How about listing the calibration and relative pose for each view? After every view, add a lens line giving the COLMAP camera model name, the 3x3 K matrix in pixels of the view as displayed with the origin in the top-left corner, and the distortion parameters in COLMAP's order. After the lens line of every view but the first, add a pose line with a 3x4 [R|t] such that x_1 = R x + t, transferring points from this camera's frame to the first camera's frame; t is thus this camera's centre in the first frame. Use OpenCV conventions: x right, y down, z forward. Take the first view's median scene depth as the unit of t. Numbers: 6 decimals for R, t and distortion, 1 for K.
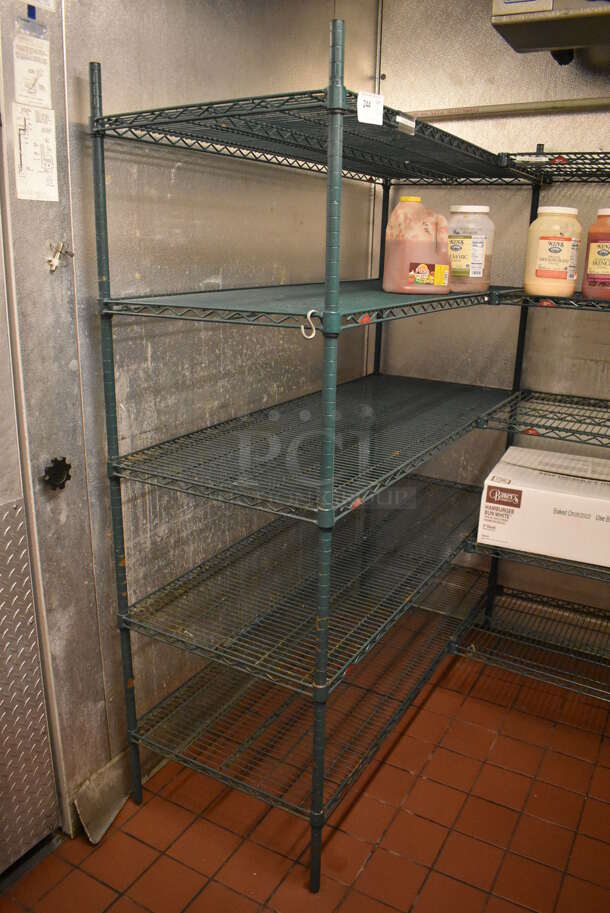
lens RADIAL K [[709.5, 0, 305.4], [0, 709.5, 461.3], [0, 0, 1]] dist [-0.092461, 0.004062]
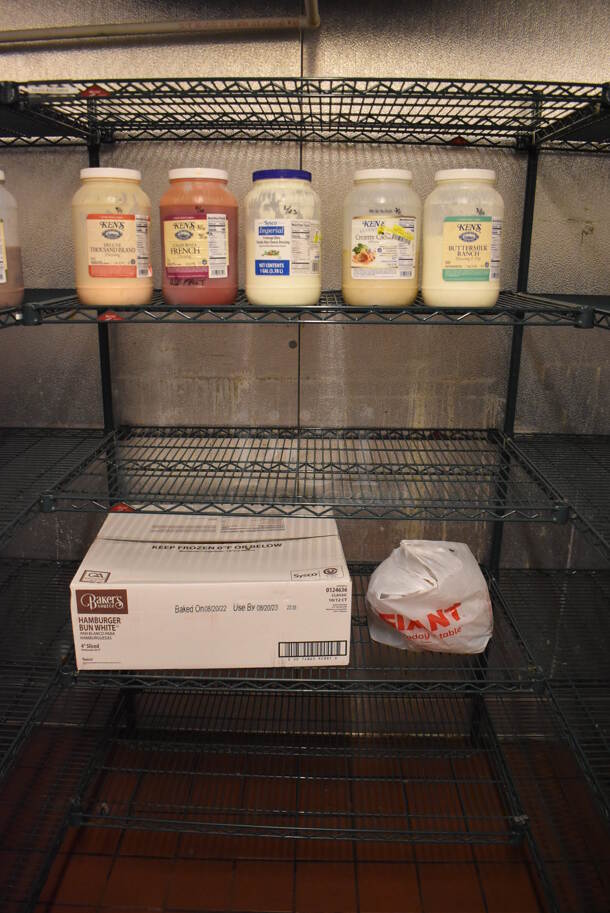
lens RADIAL K [[709.5, 0, 305.4], [0, 709.5, 461.3], [0, 0, 1]] dist [-0.092461, 0.004062]
pose [[0.877370, -0.156539, 0.453560, 0.166318], [0.149837, 0.987398, 0.050938, -0.088172], [-0.455818, 0.023268, 0.889769, 0.300439]]
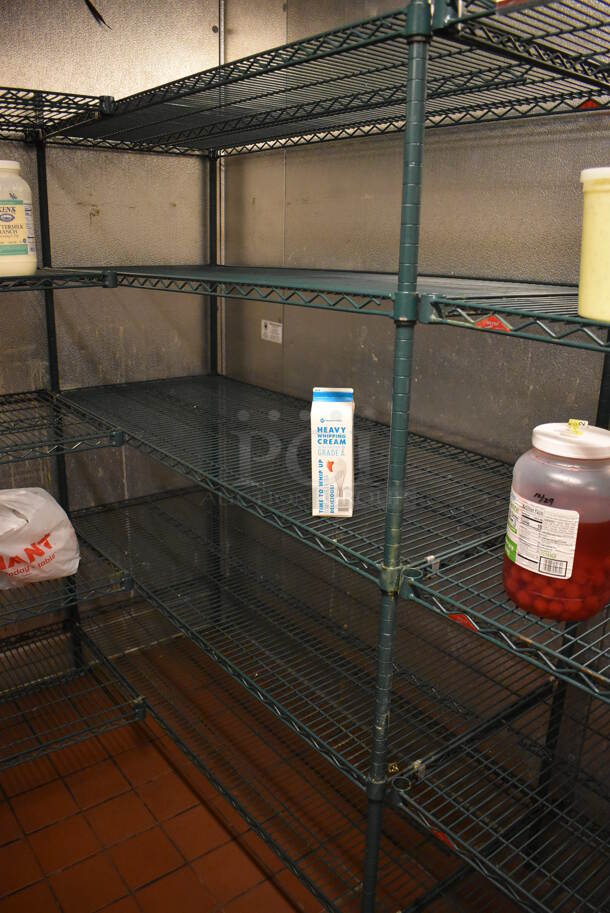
lens RADIAL K [[709.5, 0, 305.4], [0, 709.5, 461.3], [0, 0, 1]] dist [-0.092461, 0.004062]
pose [[0.385579, -0.293026, 0.874908, 0.028081], [0.256955, 0.944820, 0.203199, -0.057800], [-0.886173, 0.146463, 0.439597, 0.226435]]
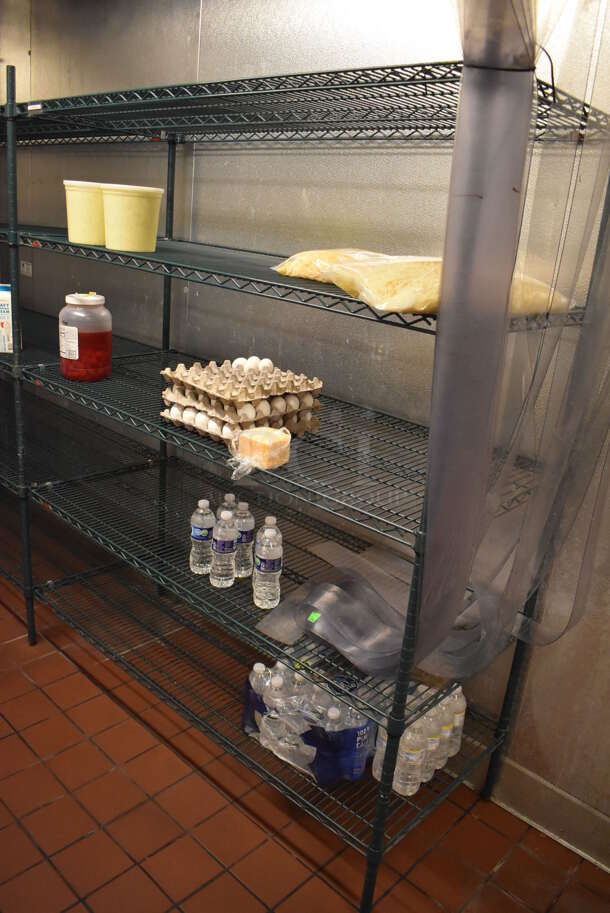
lens RADIAL K [[709.5, 0, 305.4], [0, 709.5, 461.3], [0, 0, 1]] dist [-0.092461, 0.004062]
pose [[0.235904, -0.318631, 0.918054, -0.395331], [0.205591, 0.939698, 0.273314, 0.064178], [-0.949780, 0.124268, 0.287186, -0.252563]]
